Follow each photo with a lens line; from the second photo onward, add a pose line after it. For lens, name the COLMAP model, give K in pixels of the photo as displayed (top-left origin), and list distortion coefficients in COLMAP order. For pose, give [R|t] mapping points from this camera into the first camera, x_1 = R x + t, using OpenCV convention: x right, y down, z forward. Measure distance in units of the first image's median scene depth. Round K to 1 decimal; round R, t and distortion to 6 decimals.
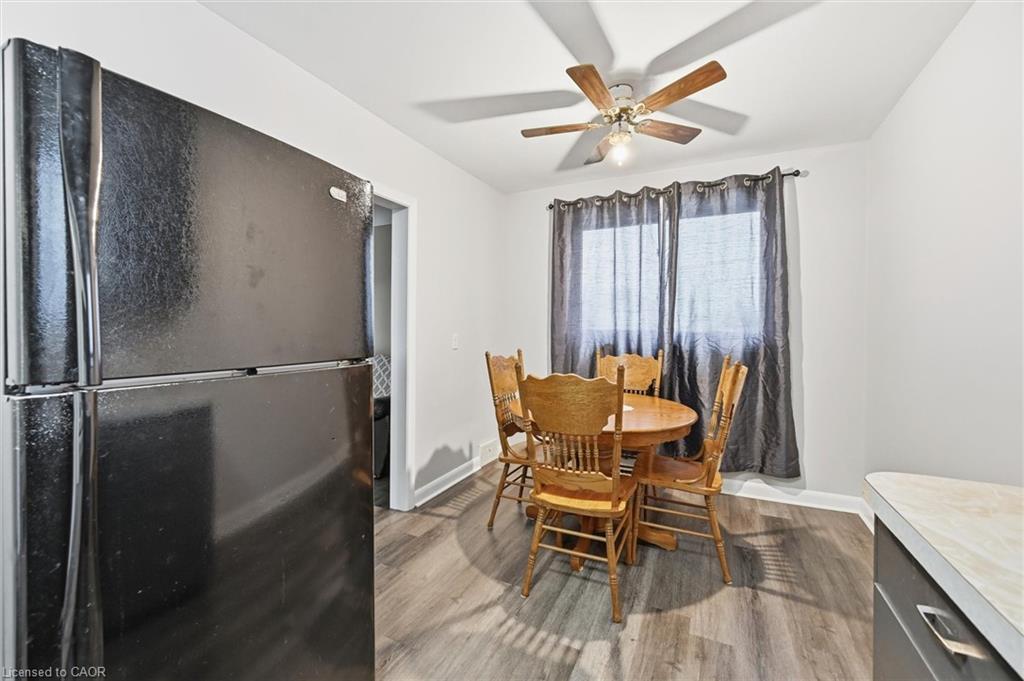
lens RADIAL K [[419.8, 0, 510.0], [0, 419.8, 332.0], [0, 0, 1]] dist [-0.002283, 0.000061]
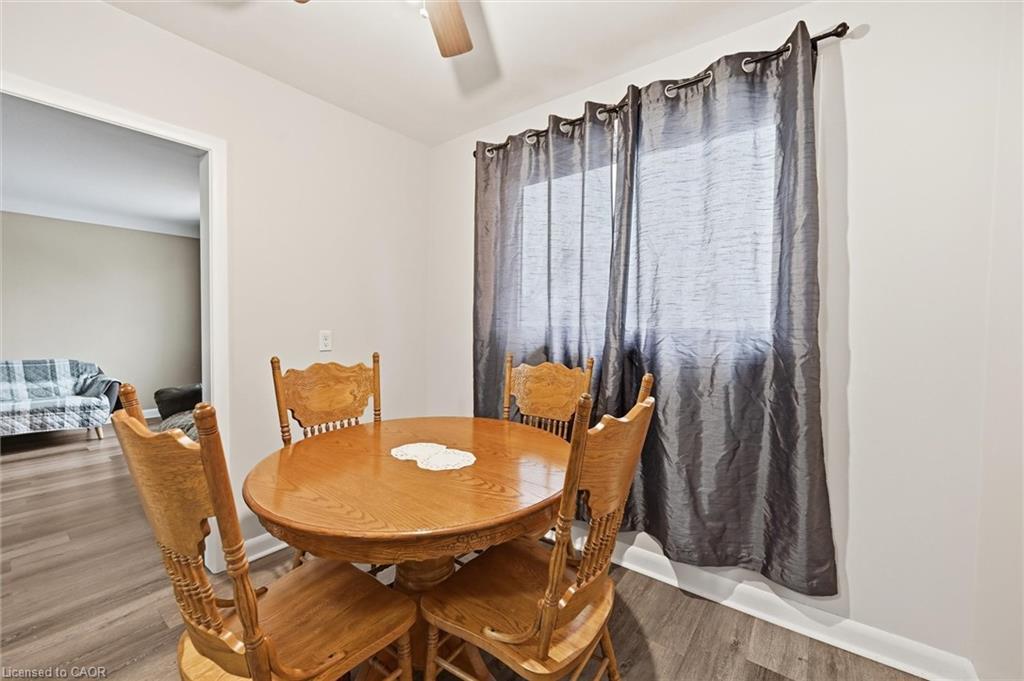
lens RADIAL K [[412.7, 0, 512.0], [0, 412.7, 340.5], [0, 0, 1]] dist [-0.000850, -0.000214]
pose [[0.980608, 0.008587, -0.195790, 0.362608], [-0.004284, 0.999740, 0.022393, 0.004183], [0.195931, -0.021120, 0.980390, 0.380423]]
